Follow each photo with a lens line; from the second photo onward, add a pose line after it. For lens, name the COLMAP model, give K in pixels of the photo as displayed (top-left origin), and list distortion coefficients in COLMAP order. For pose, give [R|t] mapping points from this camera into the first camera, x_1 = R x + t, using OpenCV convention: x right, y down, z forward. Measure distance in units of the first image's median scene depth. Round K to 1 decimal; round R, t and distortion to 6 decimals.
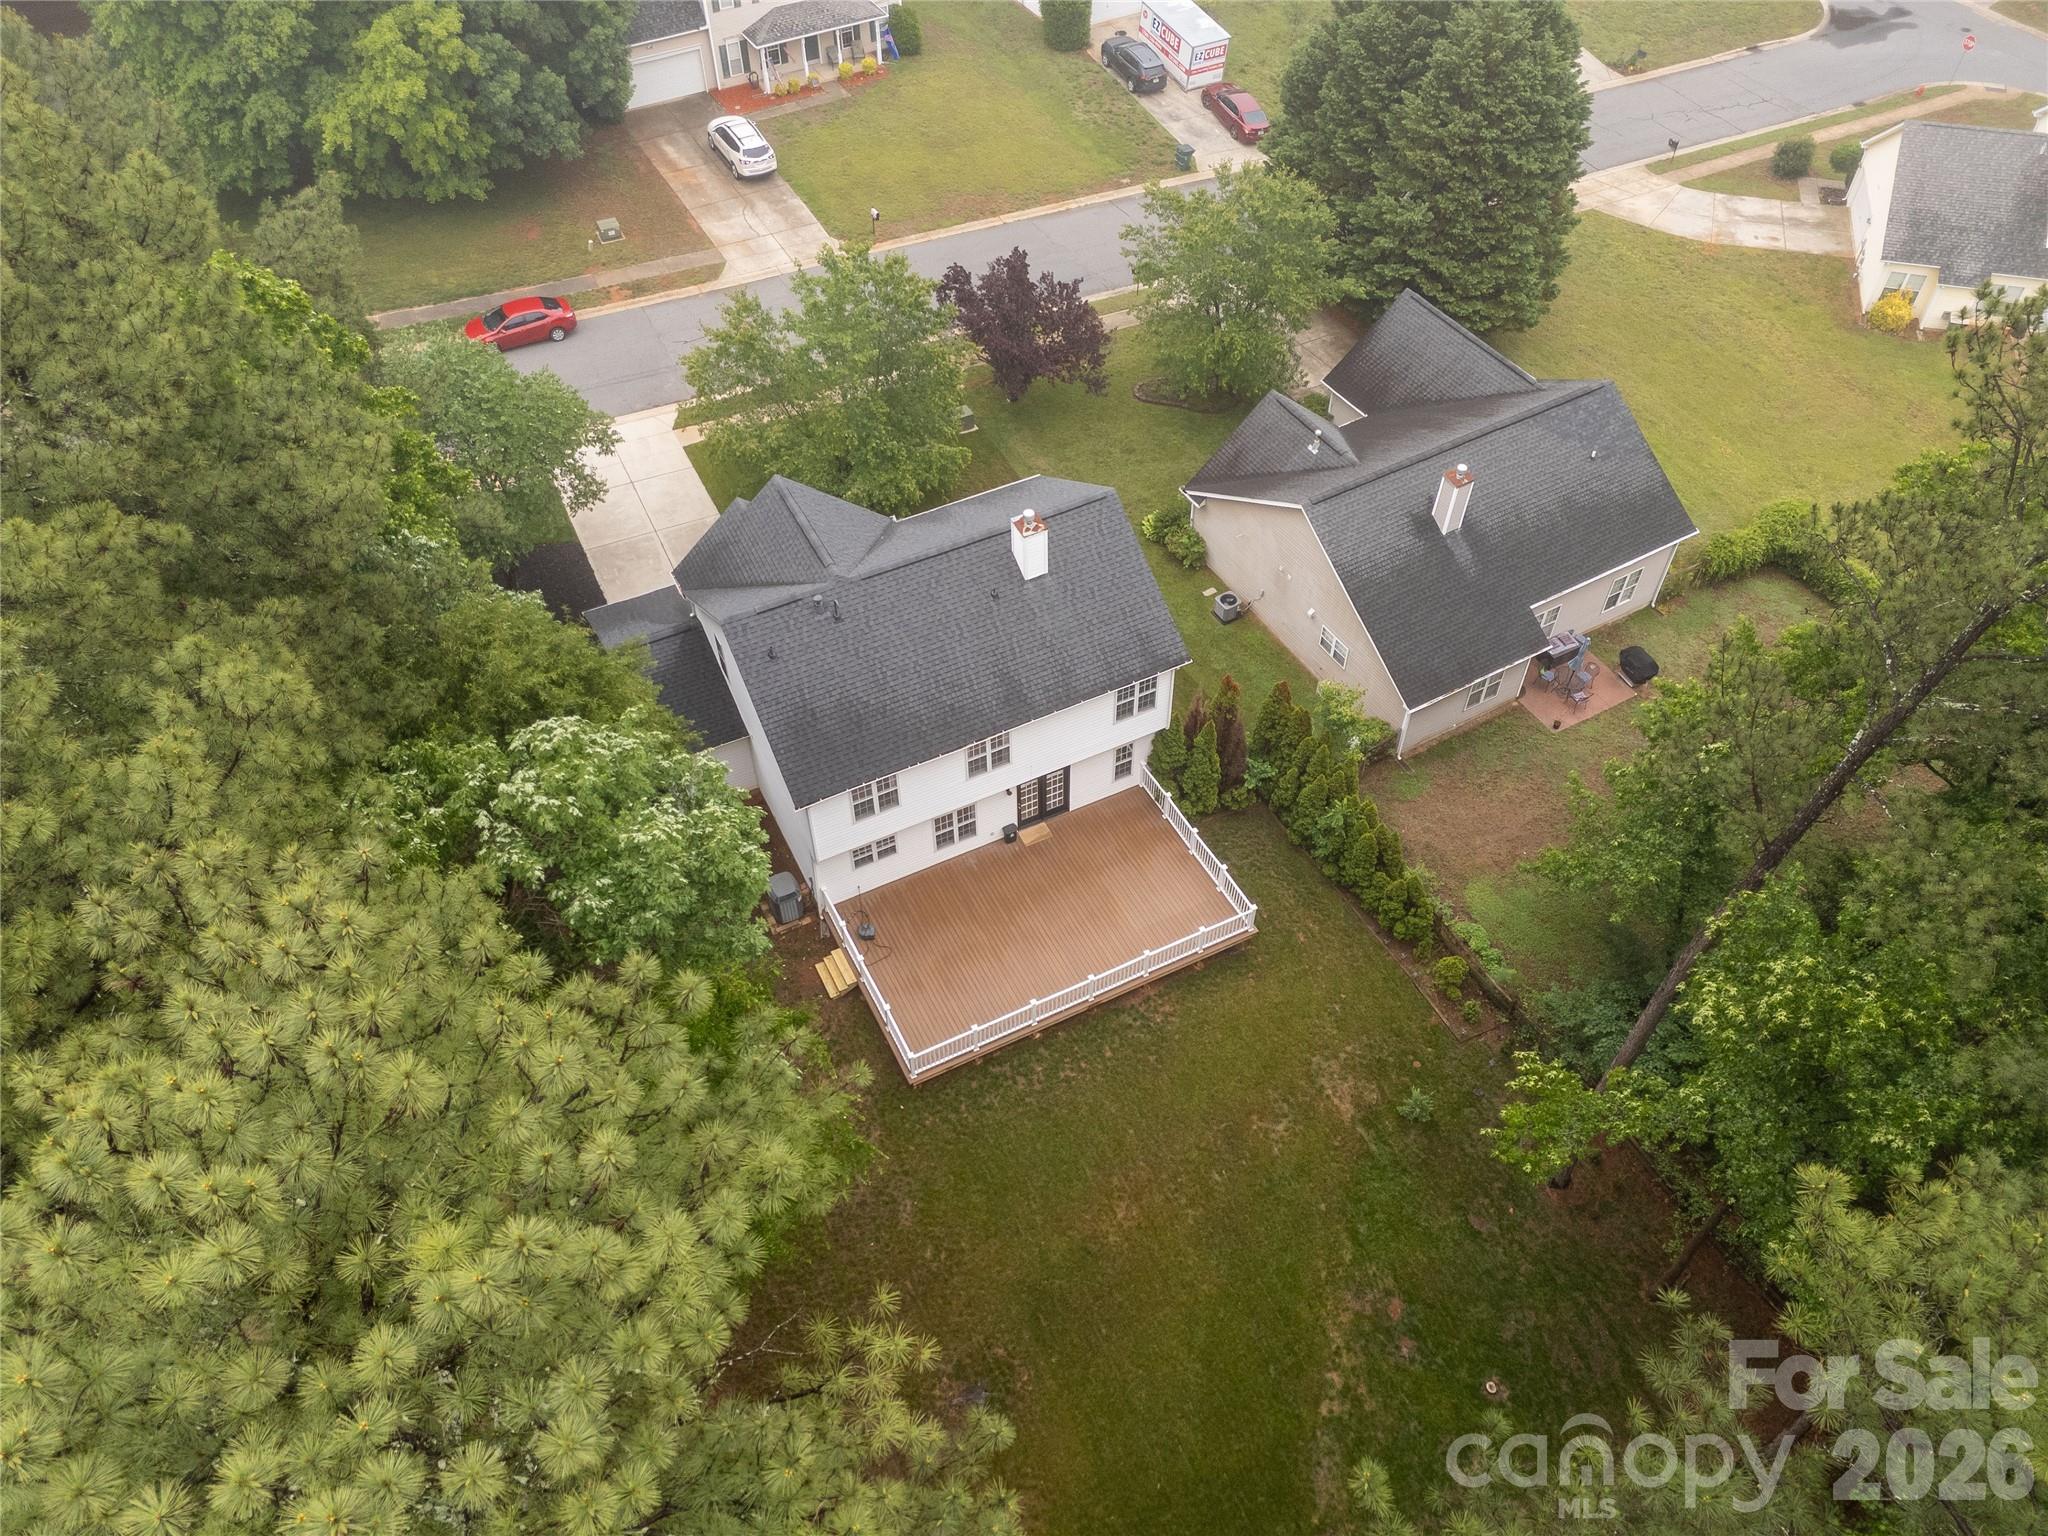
lens RADIAL K [[1435.0, 0, 1003.7], [0, 1435.0, 817.4], [0, 0, 1]] dist [0.044315, 0.001245]
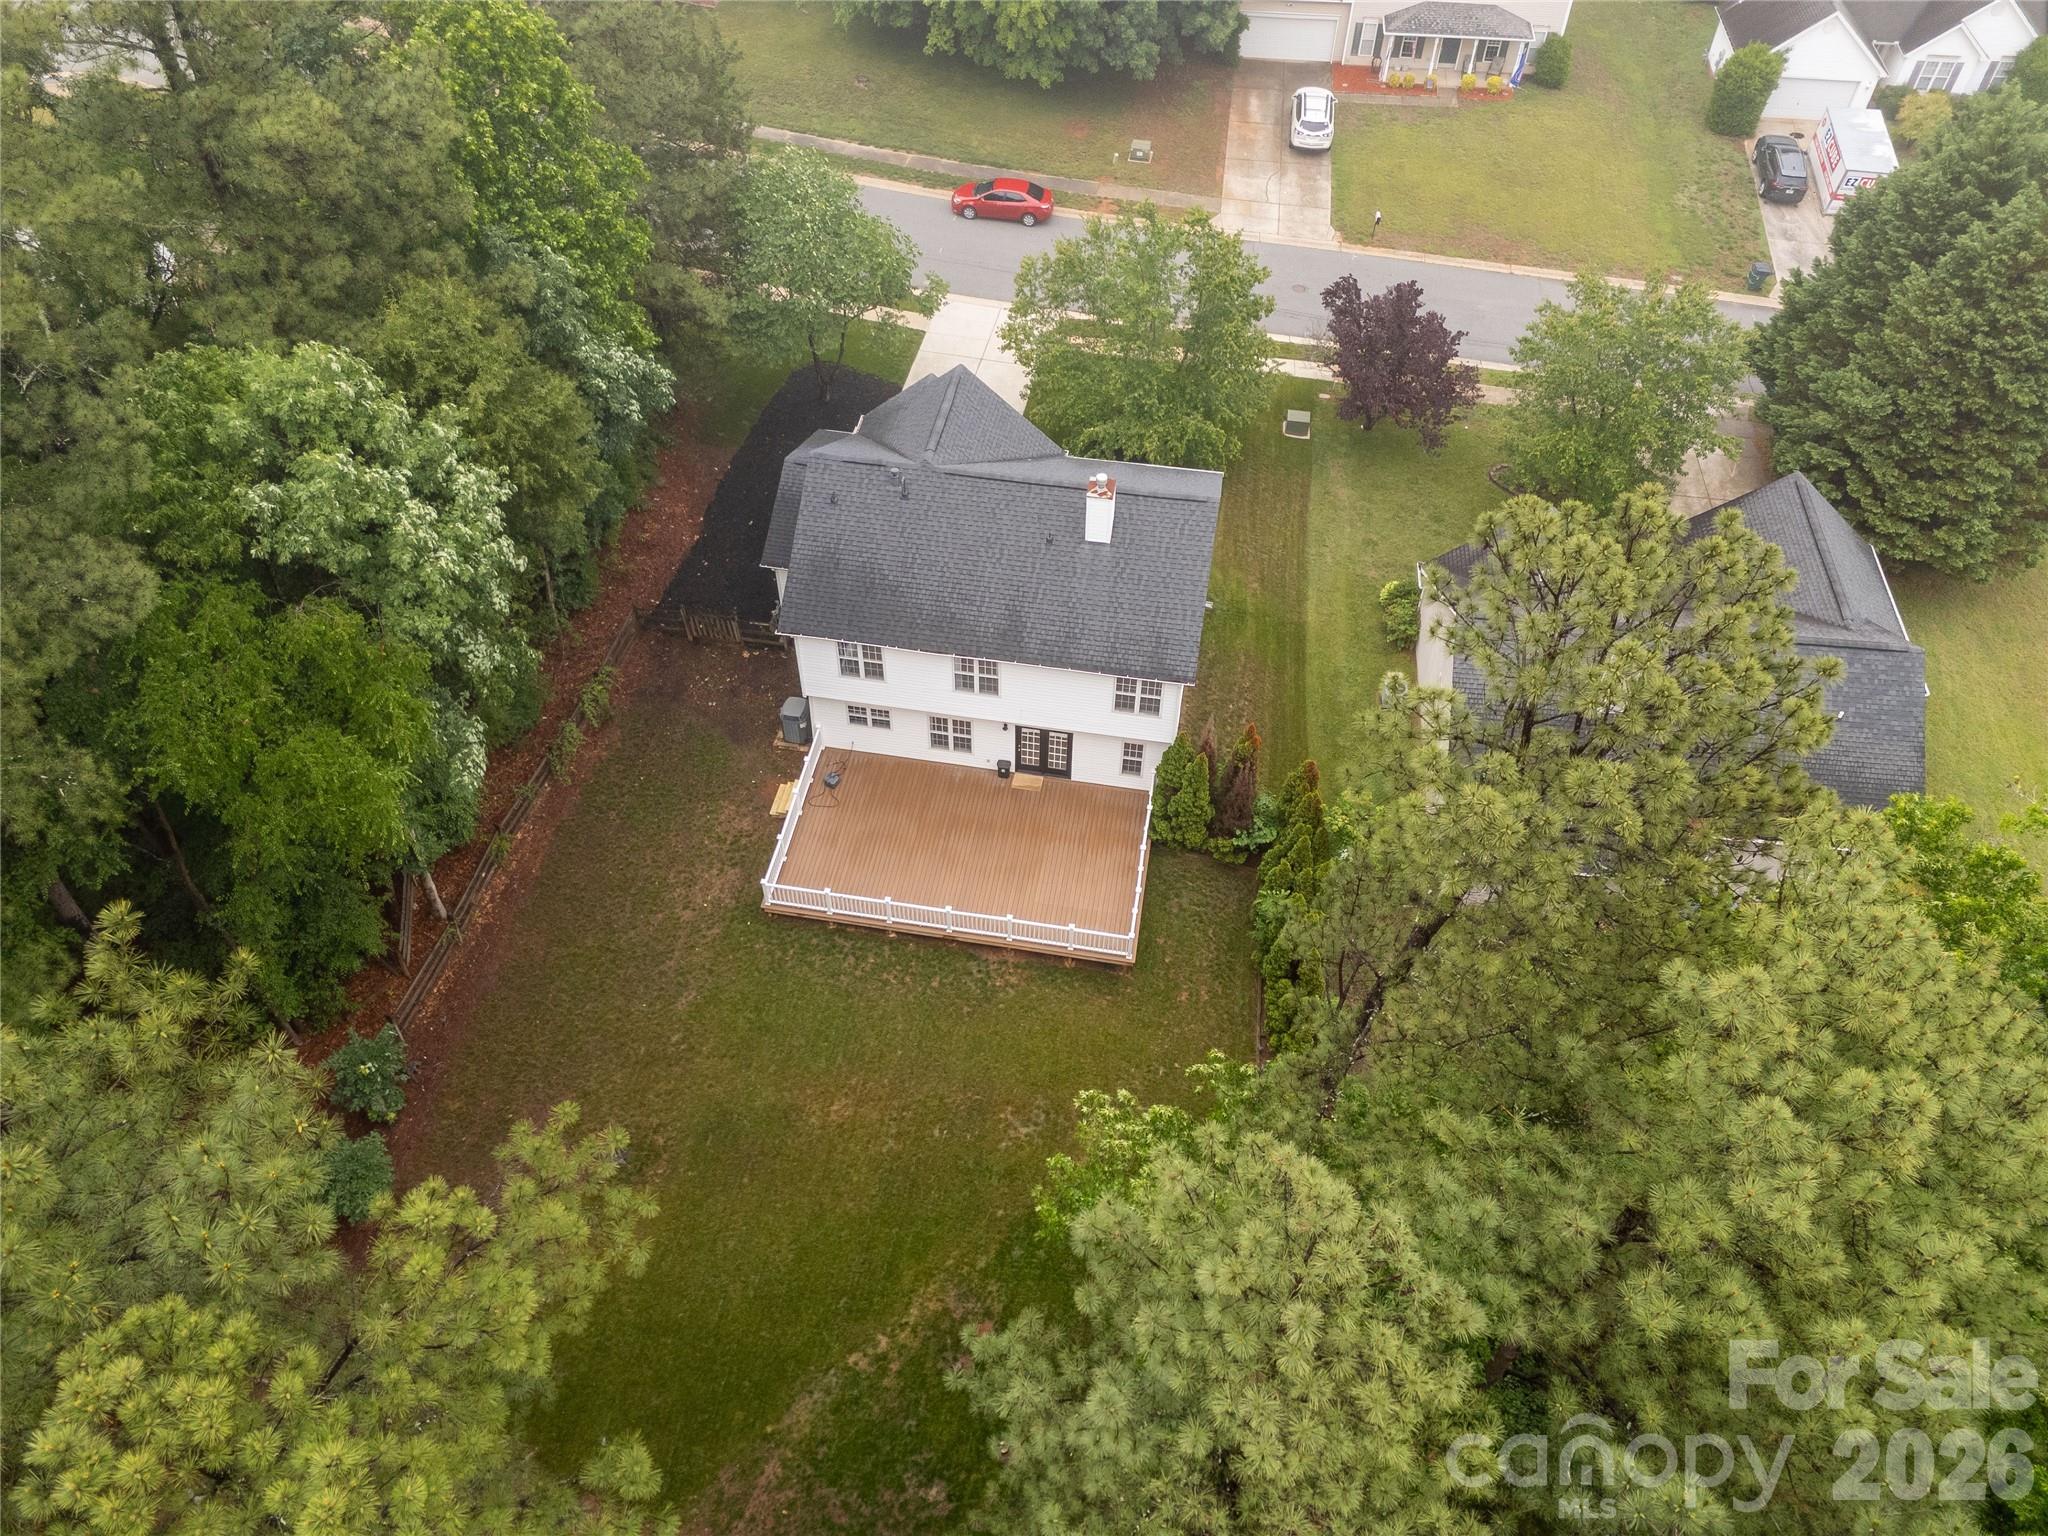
lens RADIAL K [[1435.7, 0, 1016.6], [0, 1435.7, 807.9], [0, 0, 1]] dist [0.074972, -0.056517]
pose [[0.808273, 0.467693, -0.357711, 0.305629], [-0.467102, 0.879187, 0.094051, -0.050691], [0.358482, 0.091069, 0.929084, 0.034017]]
